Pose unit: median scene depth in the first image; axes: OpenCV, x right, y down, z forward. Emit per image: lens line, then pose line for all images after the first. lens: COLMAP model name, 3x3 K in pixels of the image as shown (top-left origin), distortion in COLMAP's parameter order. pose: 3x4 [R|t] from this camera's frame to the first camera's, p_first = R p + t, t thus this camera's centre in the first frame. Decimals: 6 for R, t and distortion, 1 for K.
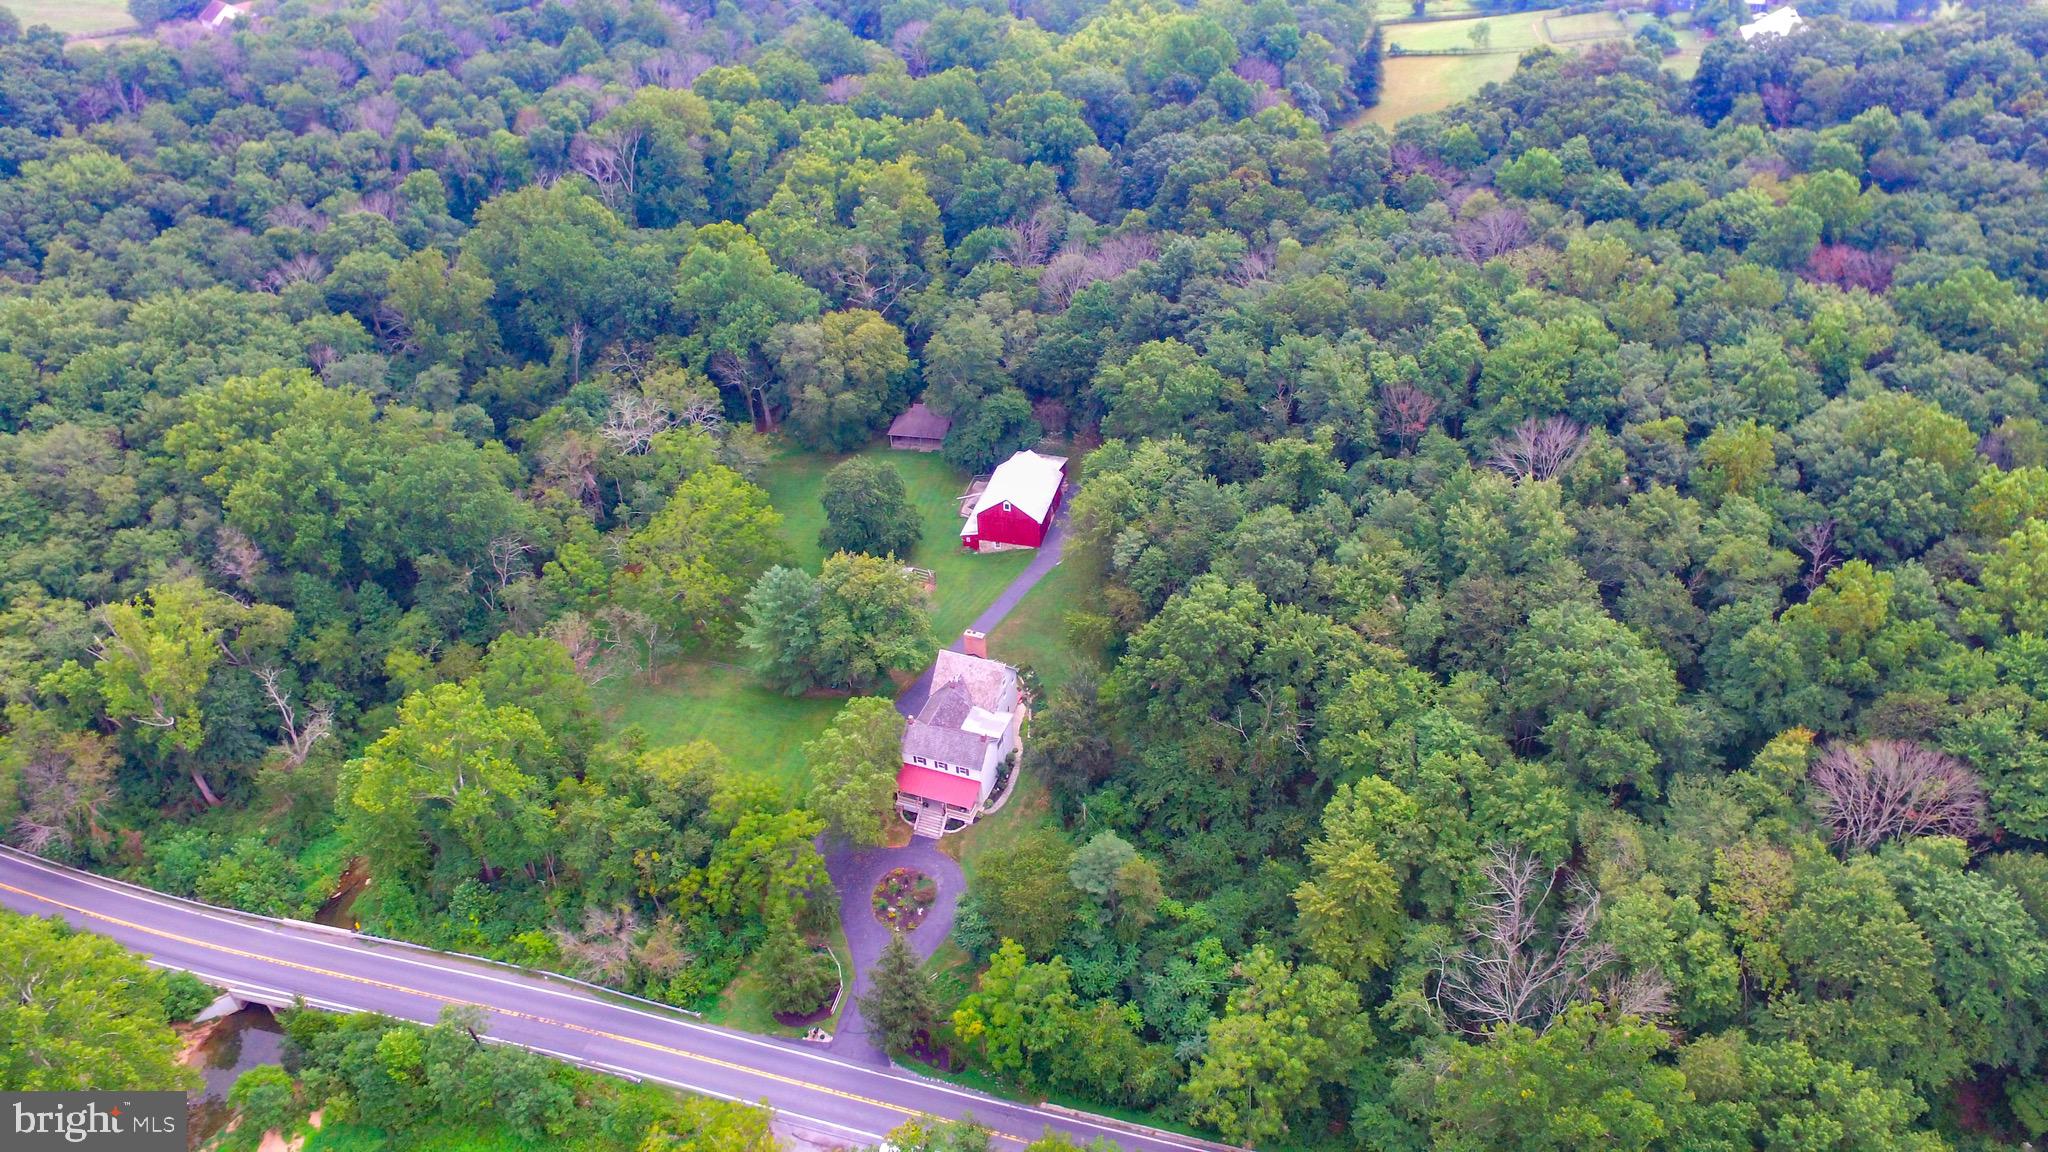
lens RADIAL K [[1375.0, 0, 1049.7], [0, 1375.0, 576.4], [0, 0, 1]] dist [-0.127735, 0.086801]
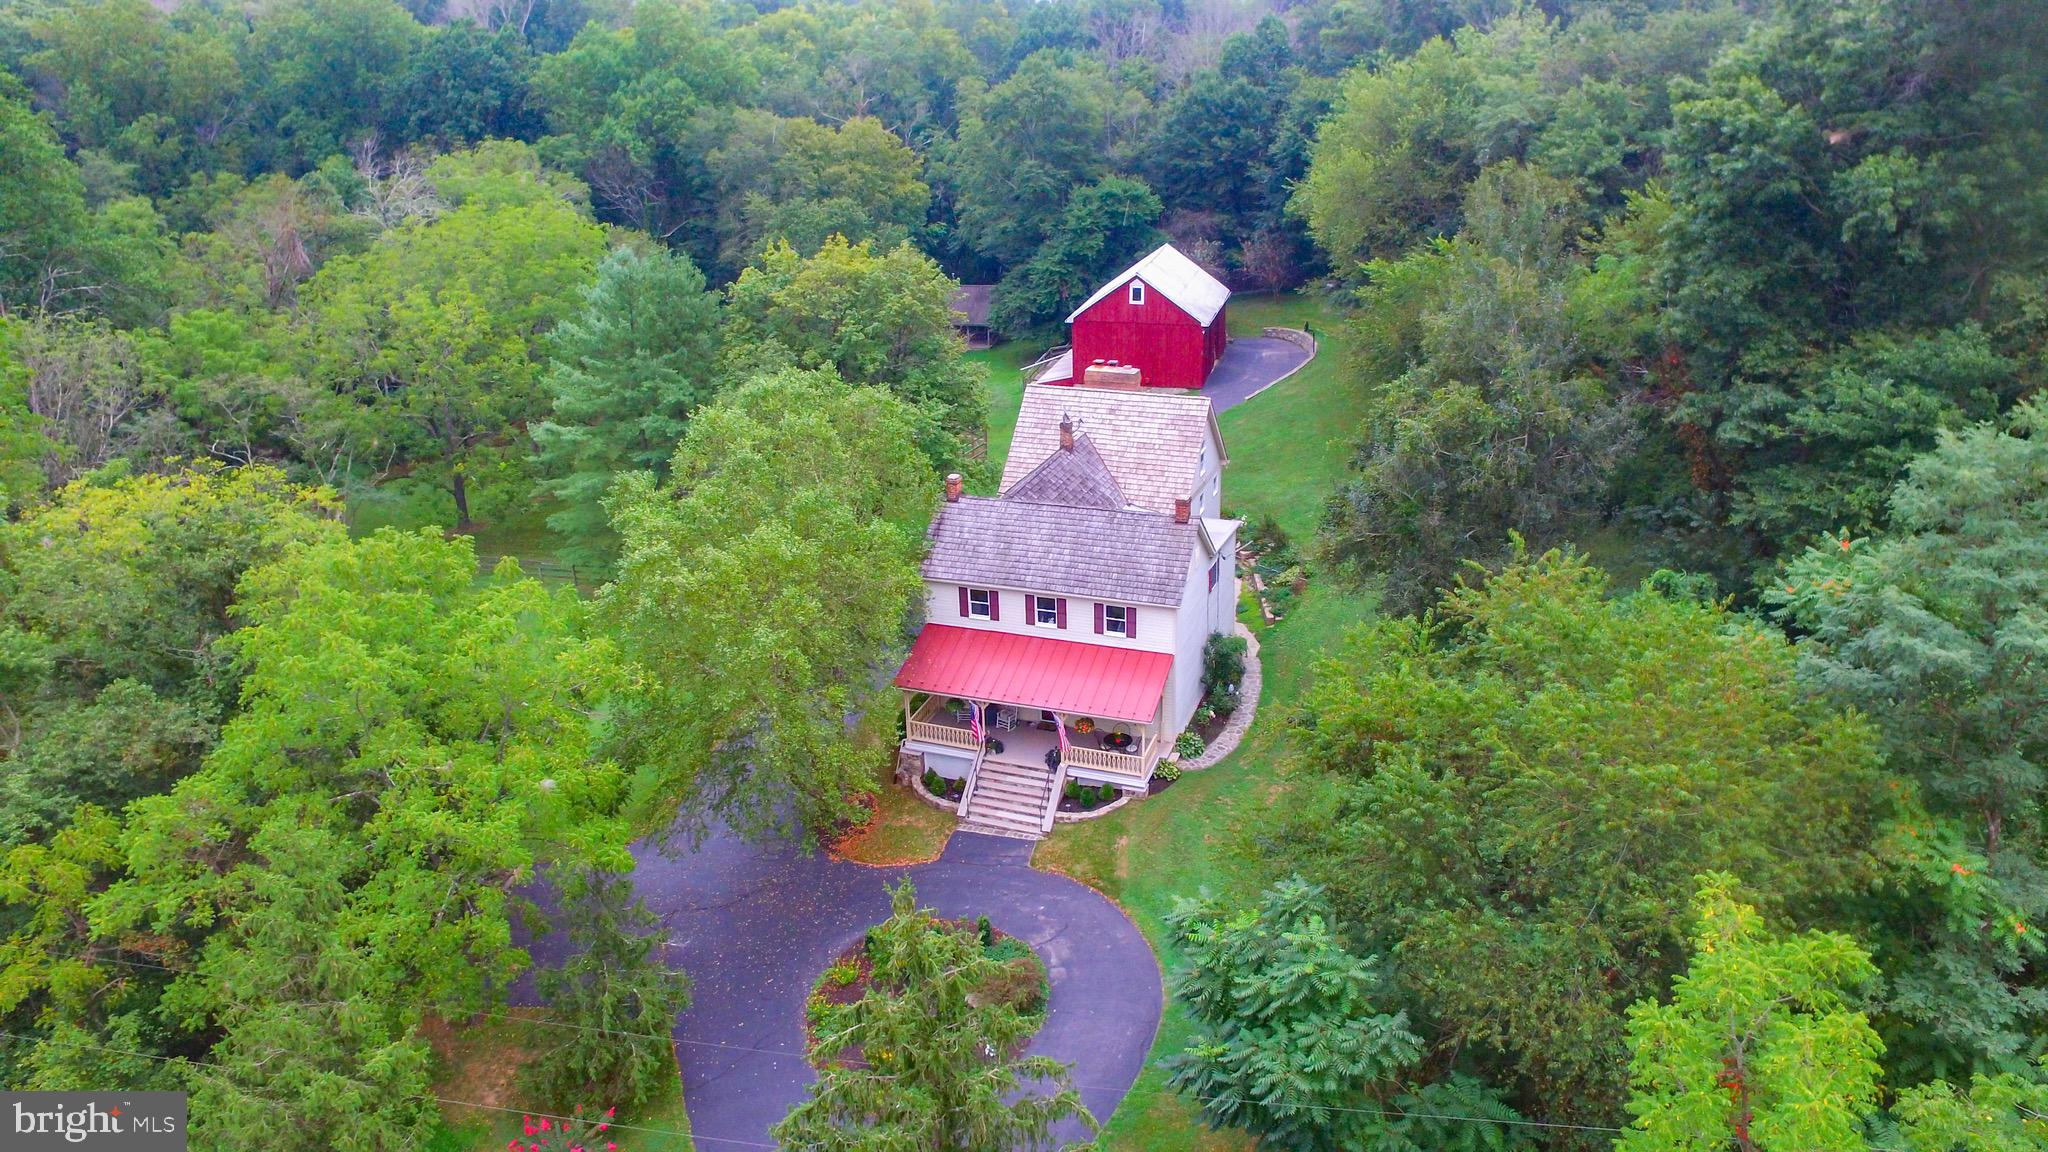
lens RADIAL K [[1375.0, 0, 1049.7], [0, 1375.0, 576.4], [0, 0, 1]] dist [-0.127735, 0.086801]
pose [[0.999963, 0.000003, 0.008585, -0.080481], [0.002343, 0.961945, -0.273234, 0.216199], [-0.008259, 0.273244, 0.961909, 0.682162]]
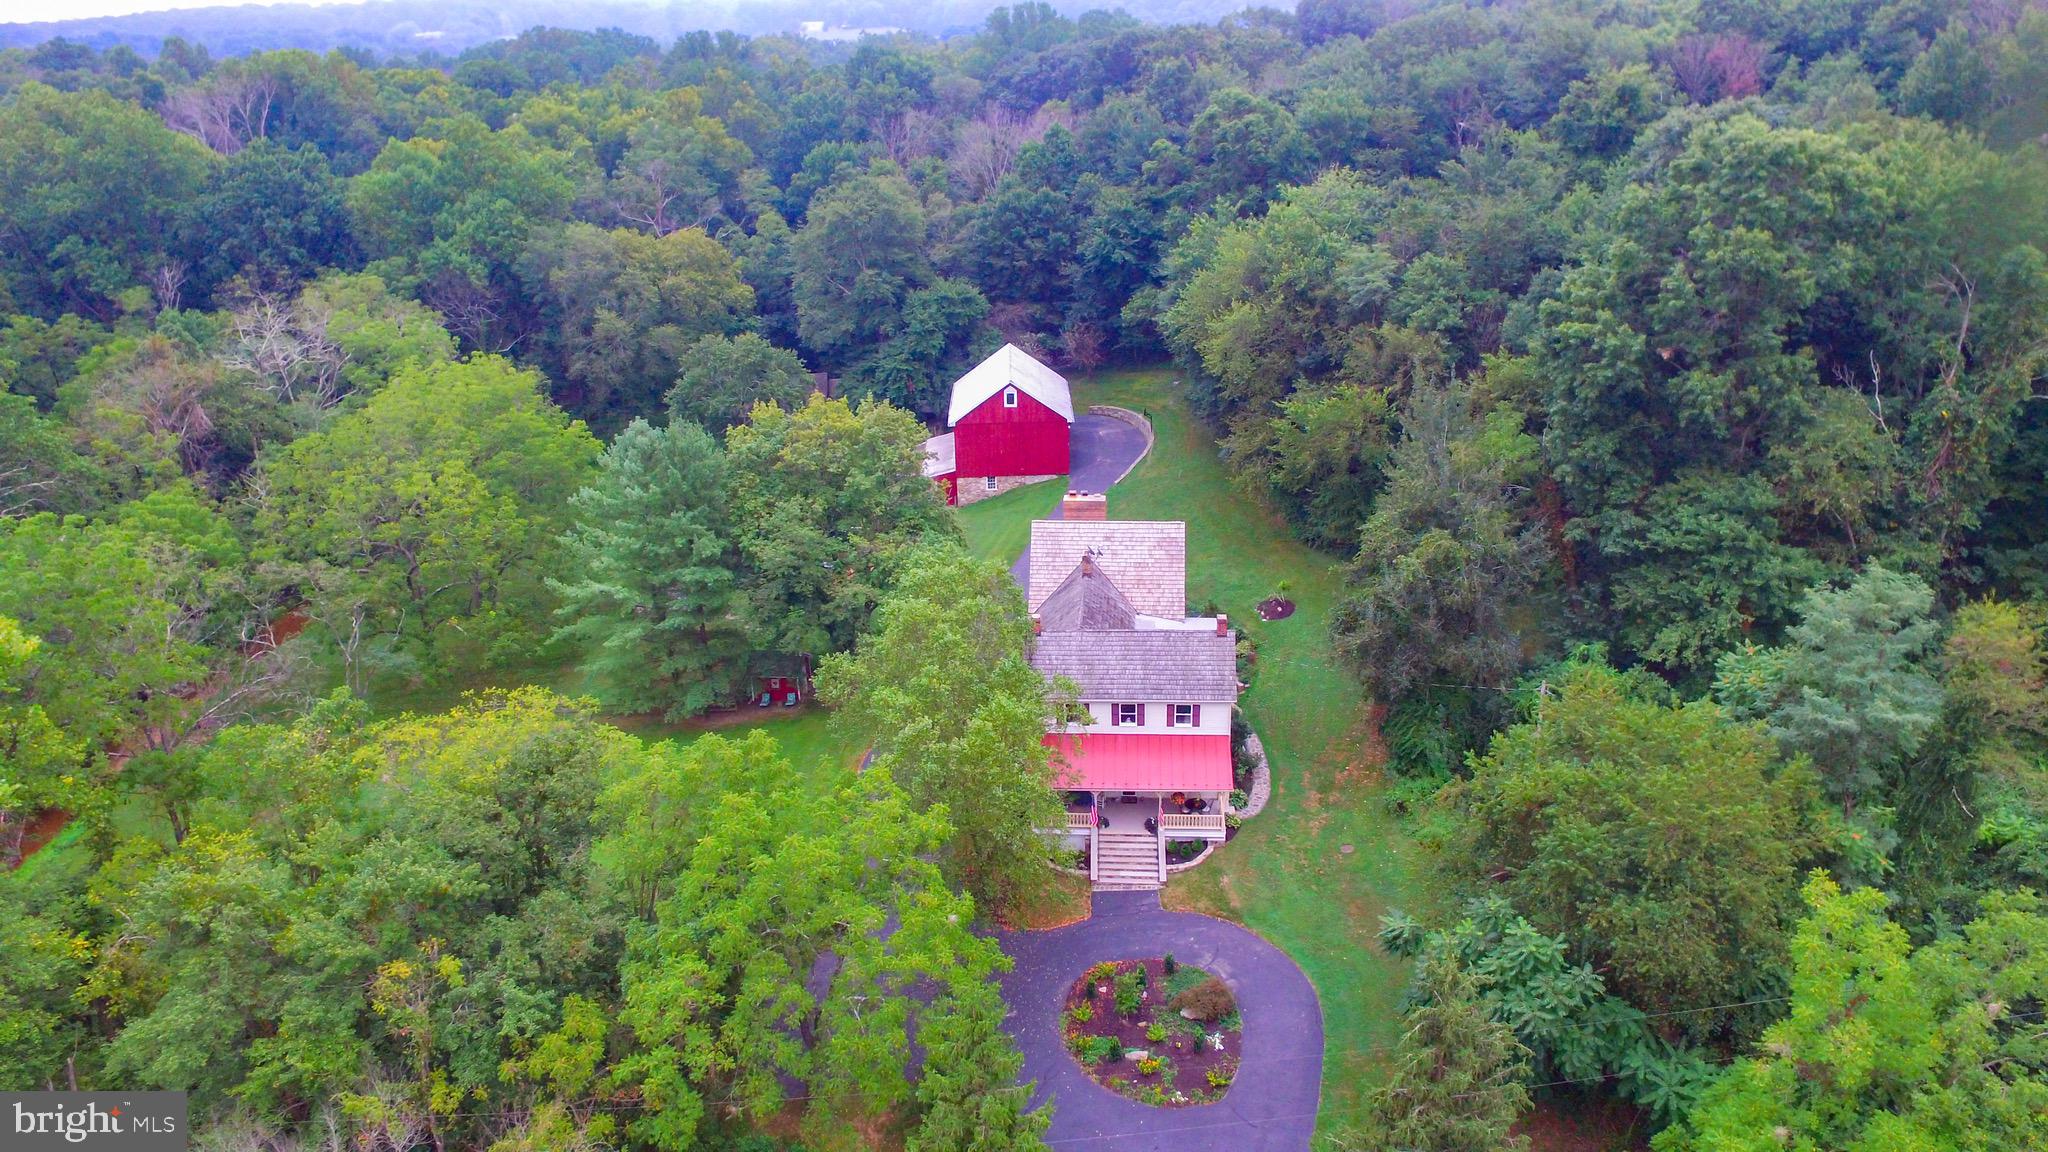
lens RADIAL K [[1375.0, 0, 1049.7], [0, 1375.0, 576.4], [0, 0, 1]] dist [-0.127735, 0.086801]
pose [[0.960552, -0.104694, 0.257641, -0.204667], [0.170114, 0.954088, -0.246531, 0.195526], [-0.220002, 0.280634, 0.934261, 0.595354]]
